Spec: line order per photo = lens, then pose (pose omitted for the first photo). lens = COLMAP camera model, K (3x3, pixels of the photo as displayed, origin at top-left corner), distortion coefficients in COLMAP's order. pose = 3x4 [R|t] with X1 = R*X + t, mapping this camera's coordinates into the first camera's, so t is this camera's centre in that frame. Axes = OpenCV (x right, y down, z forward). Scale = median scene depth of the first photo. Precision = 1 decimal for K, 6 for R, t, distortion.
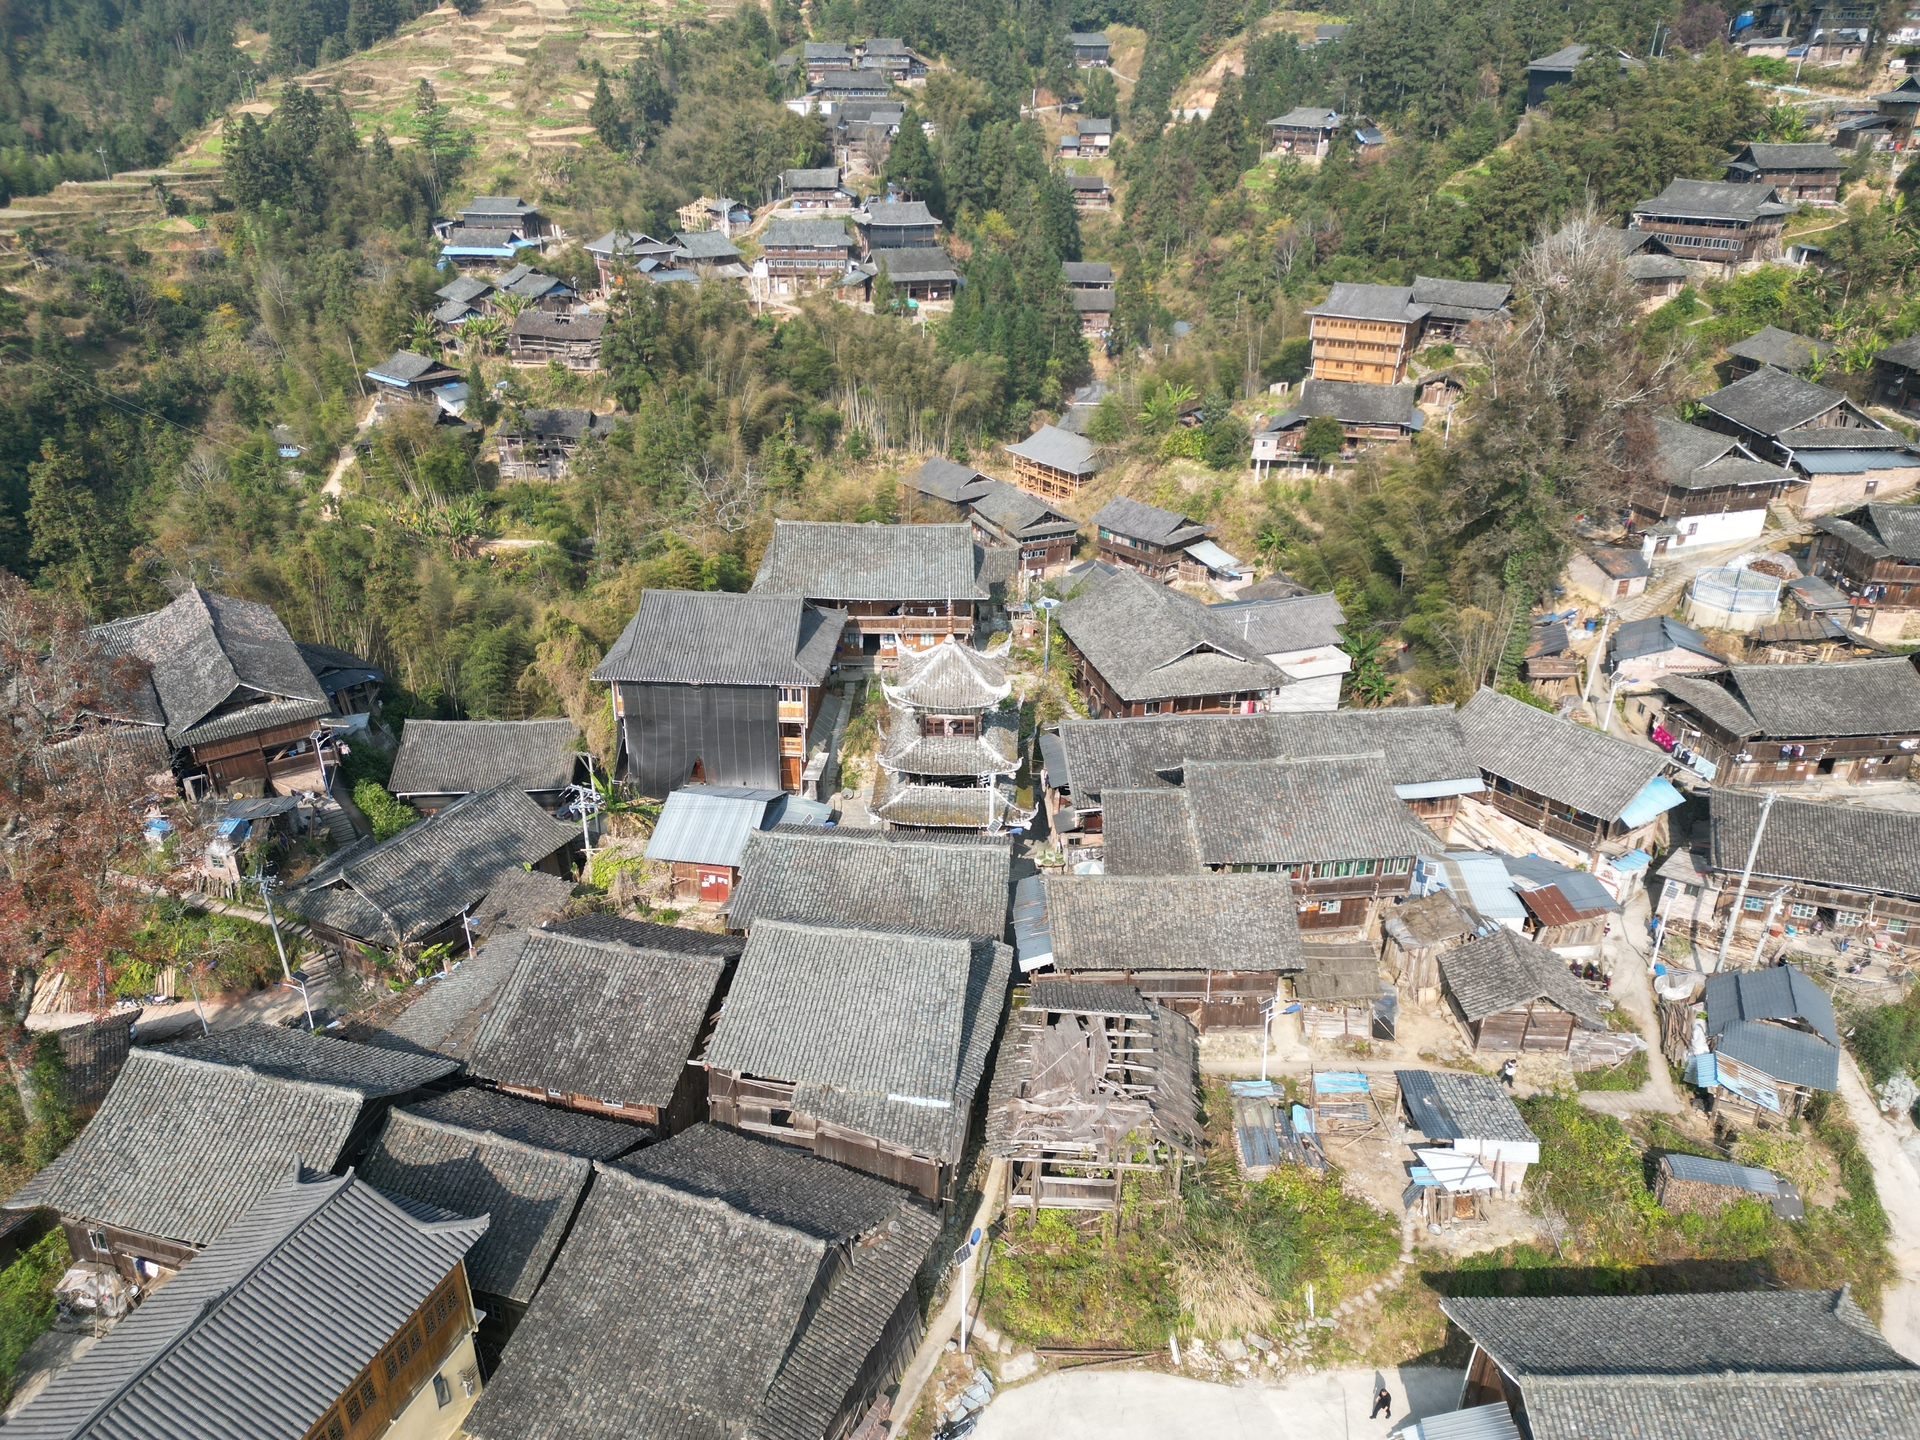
lens RADIAL K [[1340.4, 0, 962.9], [0, 1340.4, 720.4], [0, 0, 1]] dist [0.085194, -0.076035]
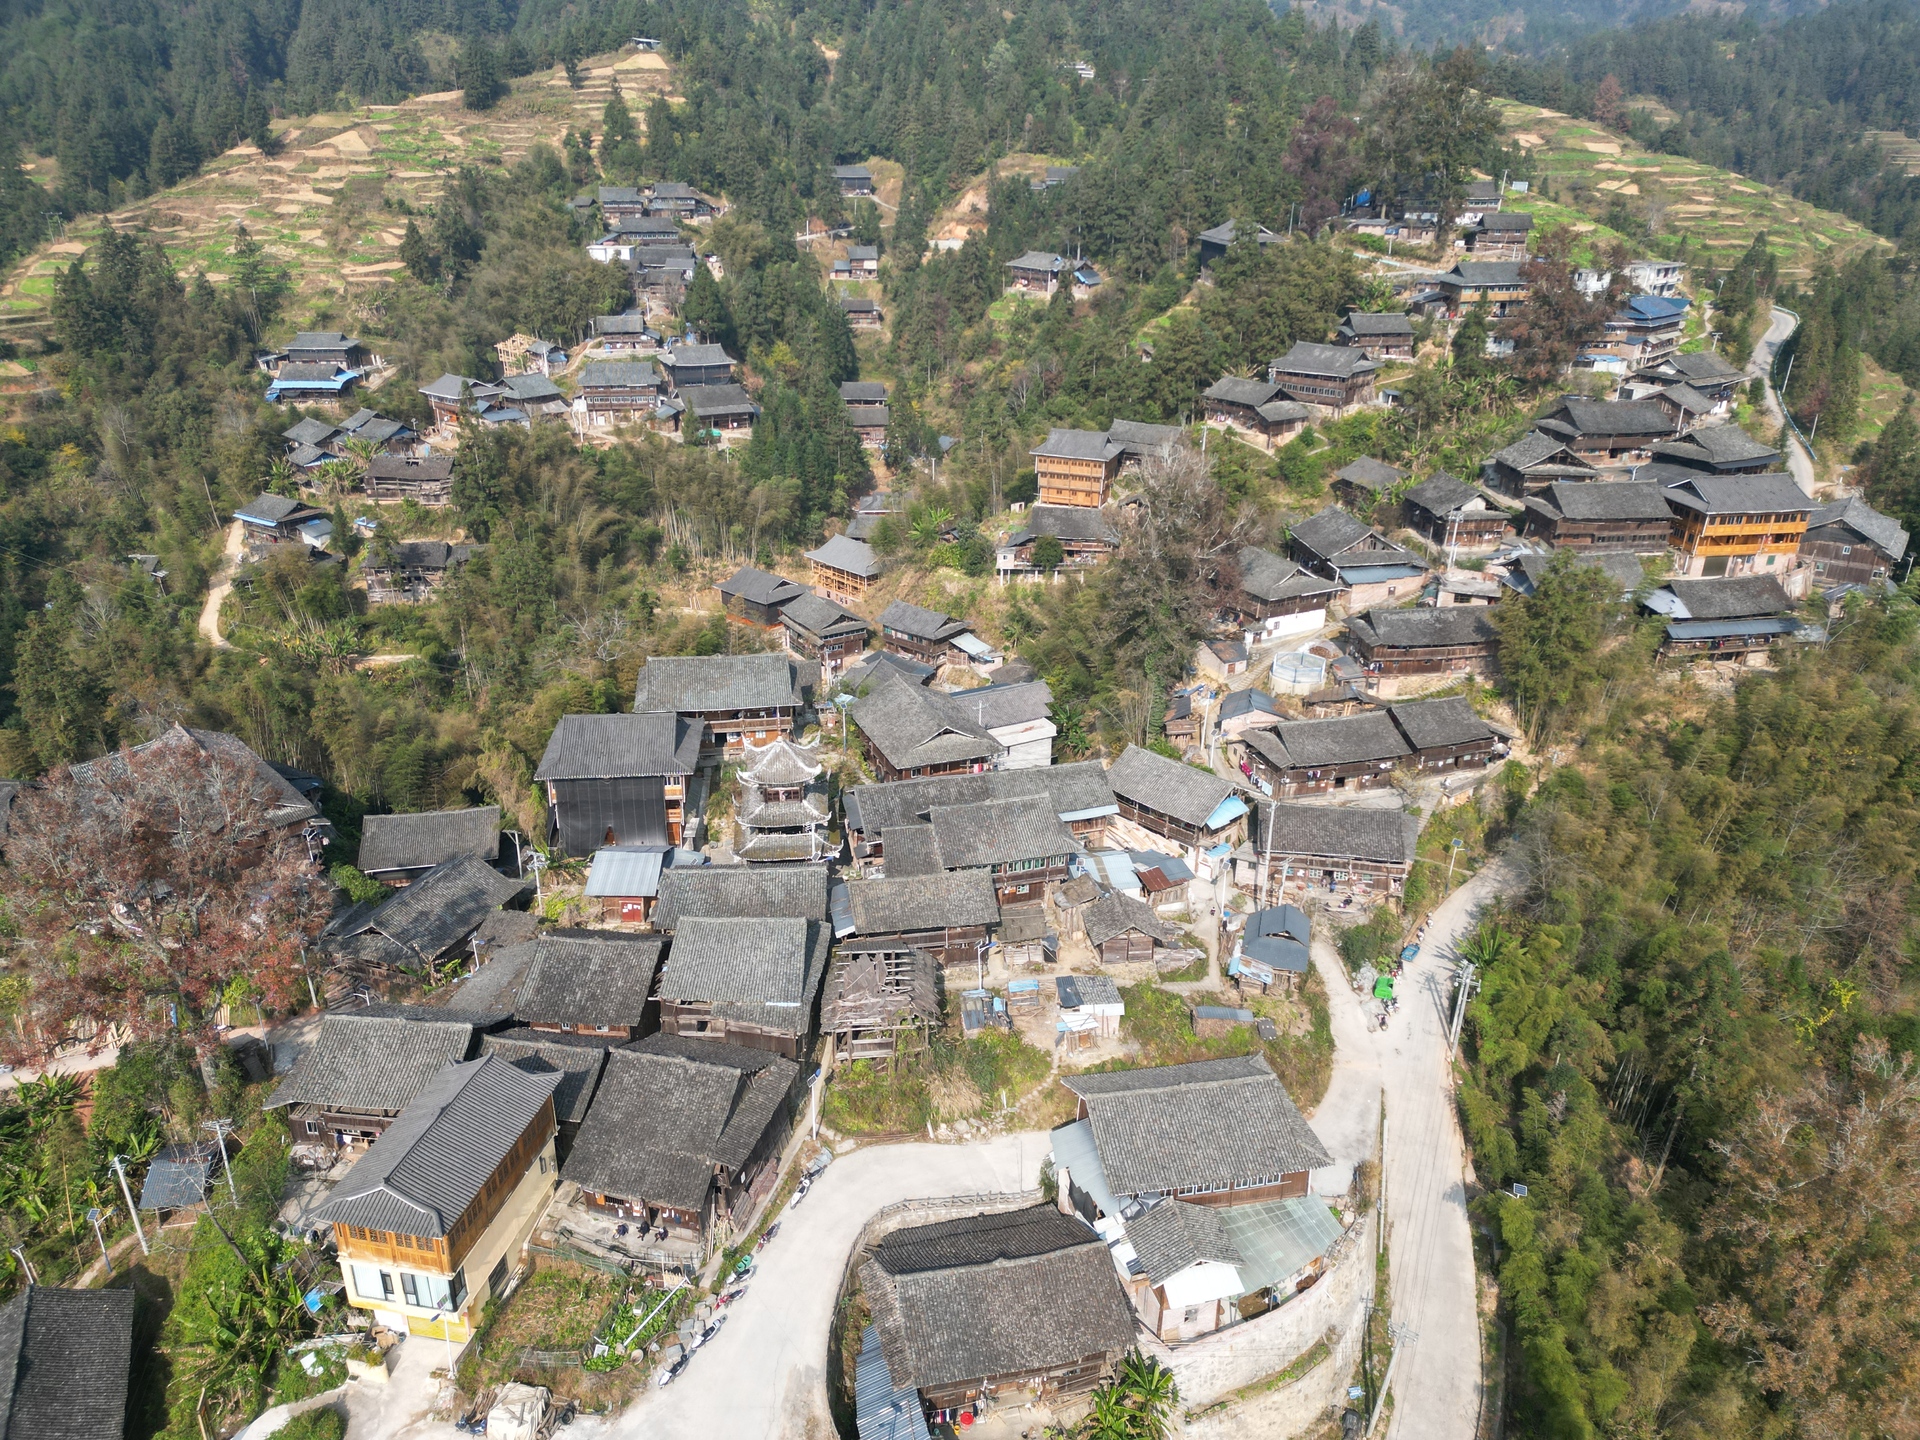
lens RADIAL K [[1340.4, 0, 962.9], [0, 1340.4, 720.4], [0, 0, 1]] dist [0.085194, -0.076035]
pose [[0.988201, -0.058847, 0.141407, -0.007358], [0.064042, 0.997419, -0.032473, -0.007384], [-0.139131, 0.041146, 0.989419, -0.232791]]
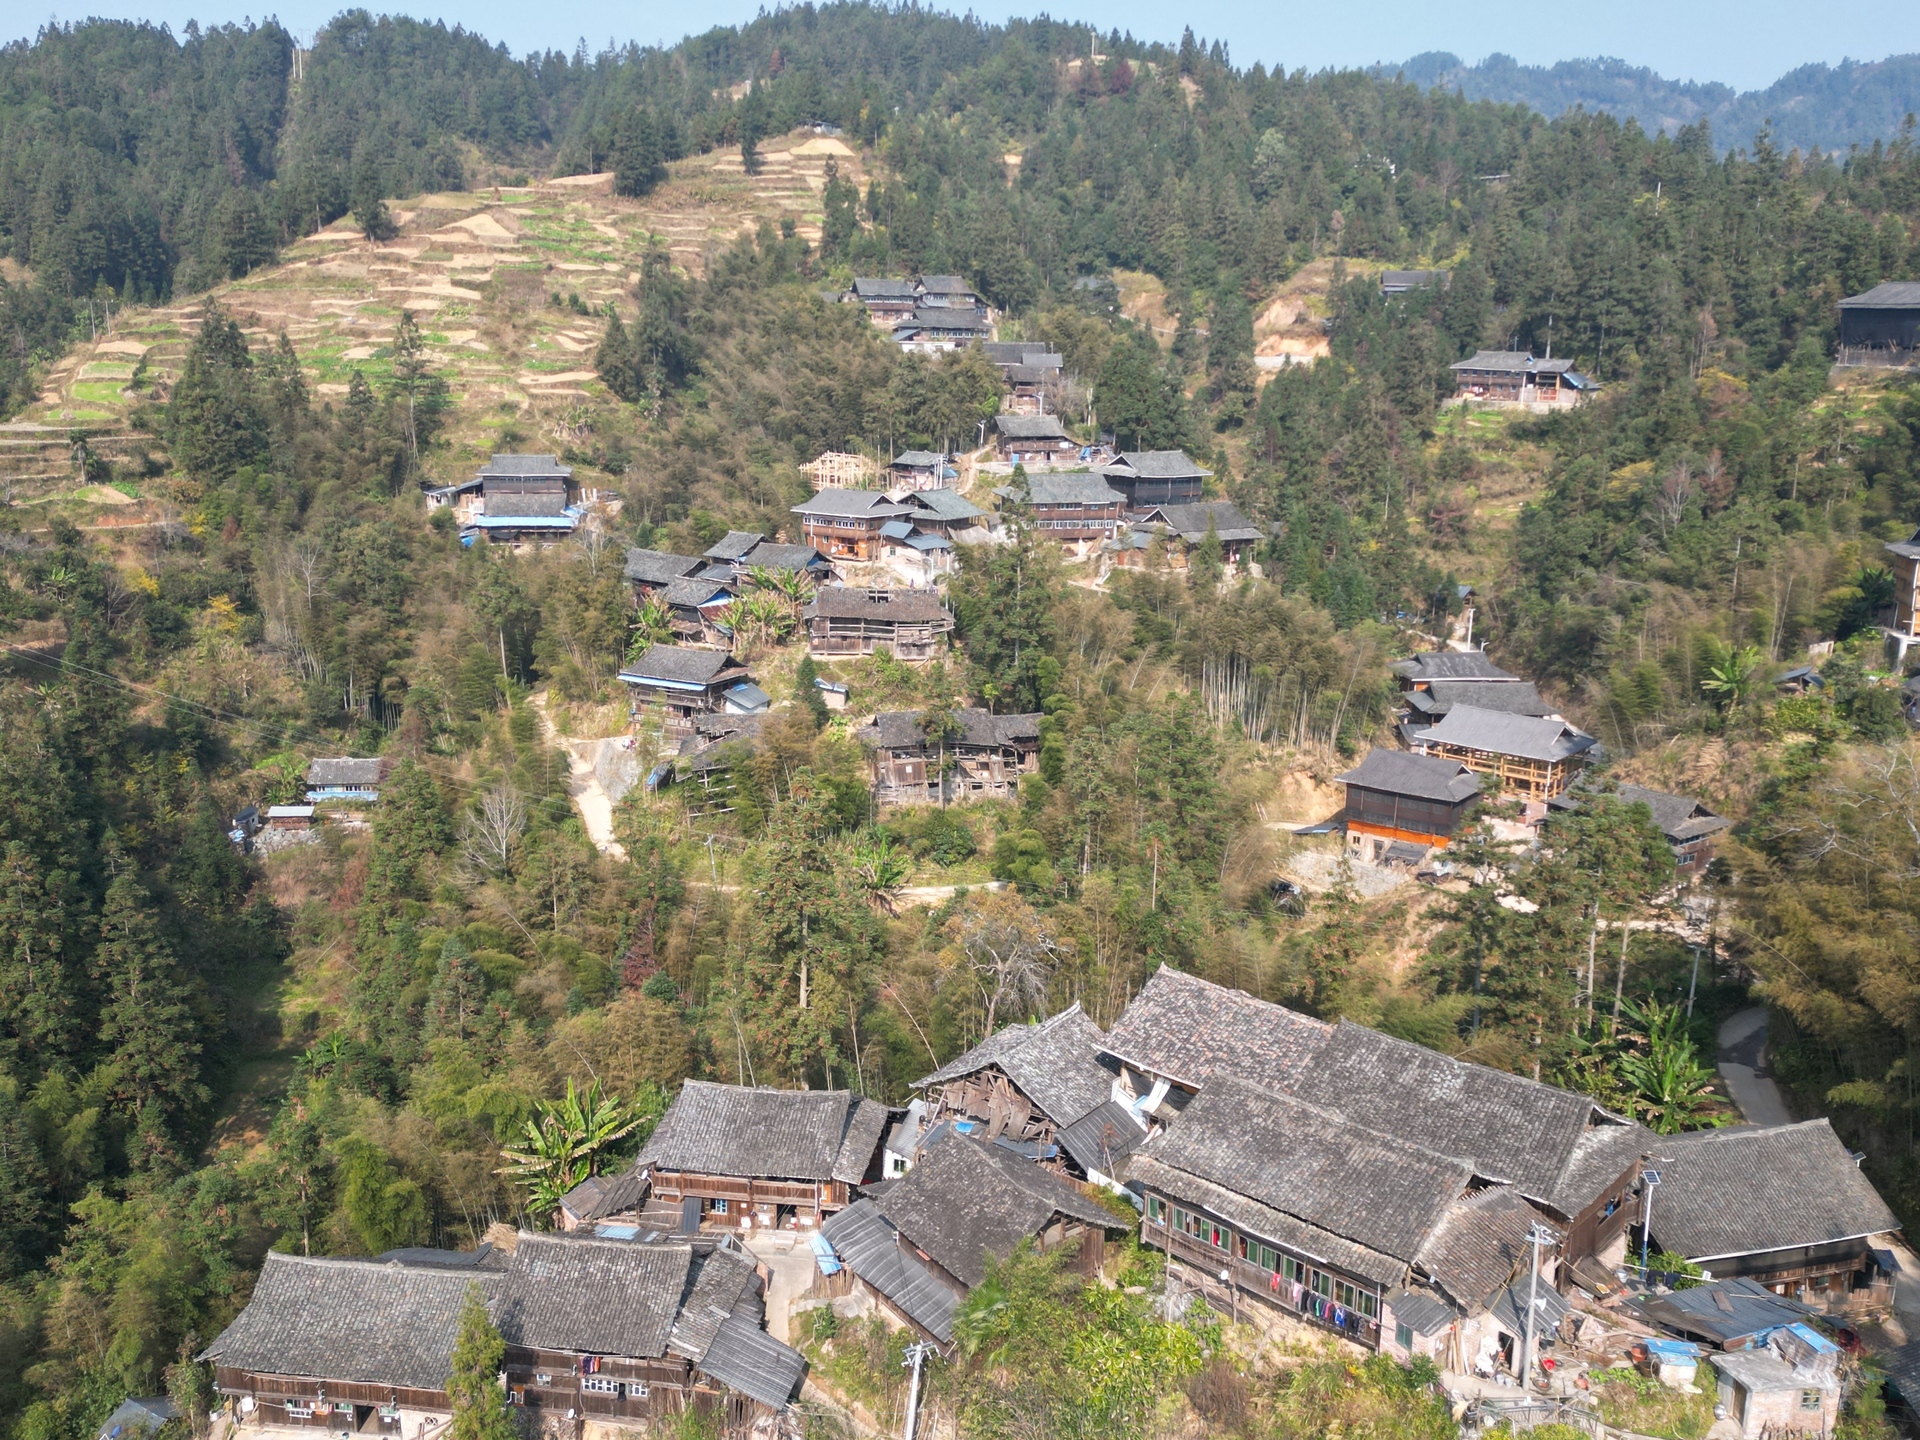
lens RADIAL K [[1676.5, 0, 965.4], [0, 1676.5, 721.2], [0, 0, 1]] dist [0.126646, -0.185443]
pose [[0.974484, -0.041418, 0.220600, -0.510129], [0.088318, 0.974302, -0.207211, -0.033088], [-0.206349, 0.221407, 0.953100, 0.126382]]
